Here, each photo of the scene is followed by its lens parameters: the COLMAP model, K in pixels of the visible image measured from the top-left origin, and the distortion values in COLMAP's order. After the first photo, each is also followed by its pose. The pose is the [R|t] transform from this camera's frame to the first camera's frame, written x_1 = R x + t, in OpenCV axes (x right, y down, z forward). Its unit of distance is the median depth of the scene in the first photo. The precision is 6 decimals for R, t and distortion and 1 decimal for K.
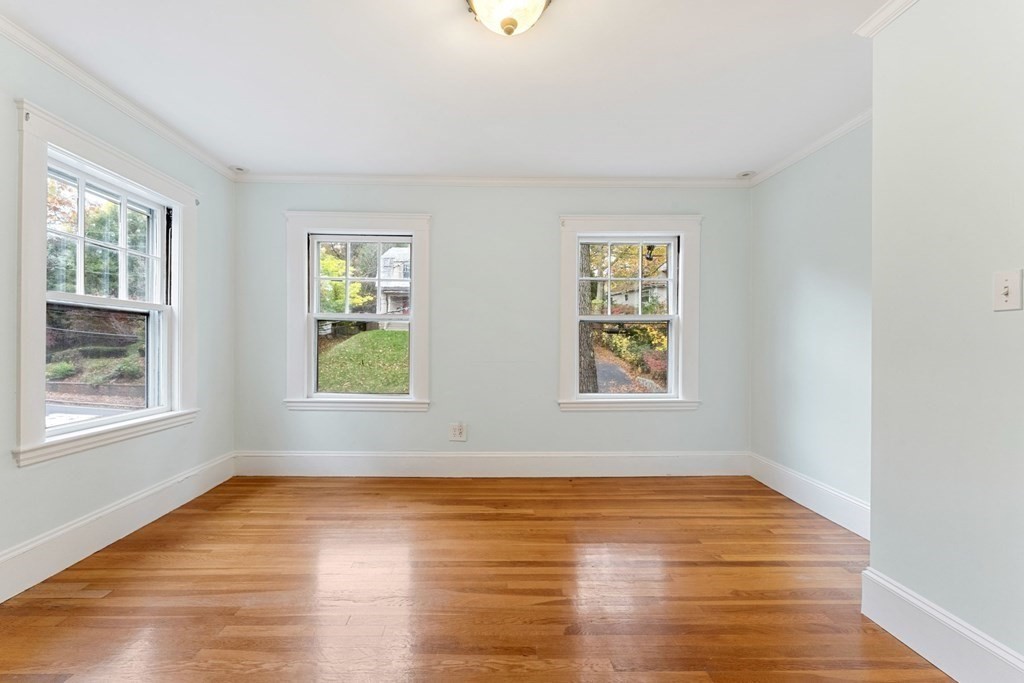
lens RADIAL K [[441.2, 0, 507.4], [0, 441.2, 343.1], [0, 0, 1]] dist [-0.000668, -0.000184]
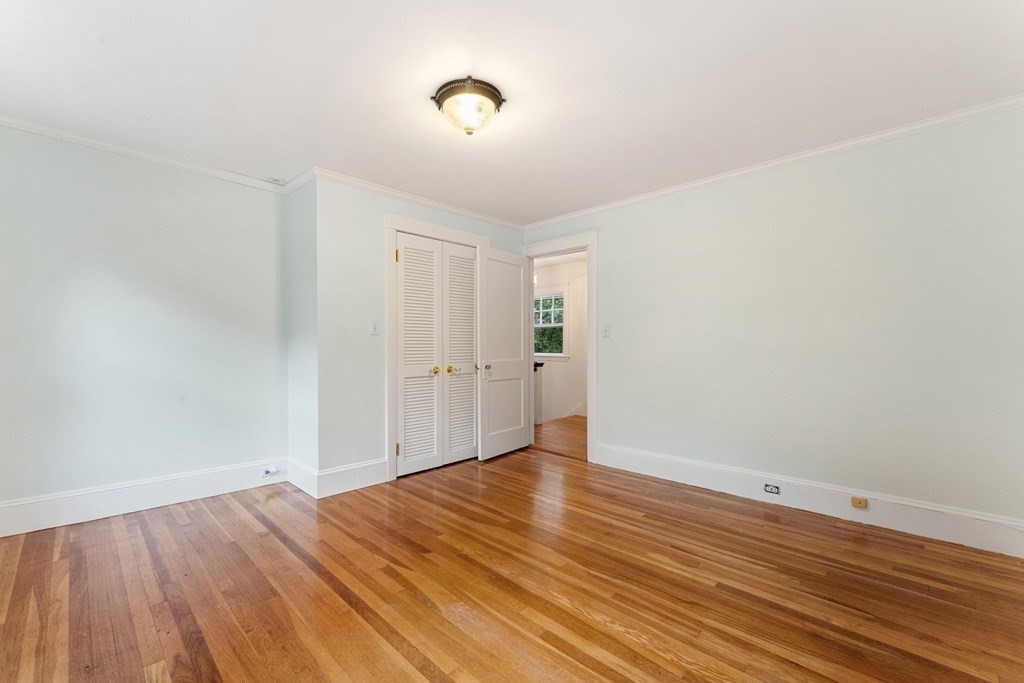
lens RADIAL K [[441.2, 0, 507.4], [0, 441.2, 343.1], [0, 0, 1]] dist [-0.000668, -0.000184]
pose [[-0.689419, -0.004118, 0.724351, -0.793313], [0.000593, 0.999980, 0.006249, -0.009621], [-0.724362, 0.004738, -0.689403, 1.354944]]
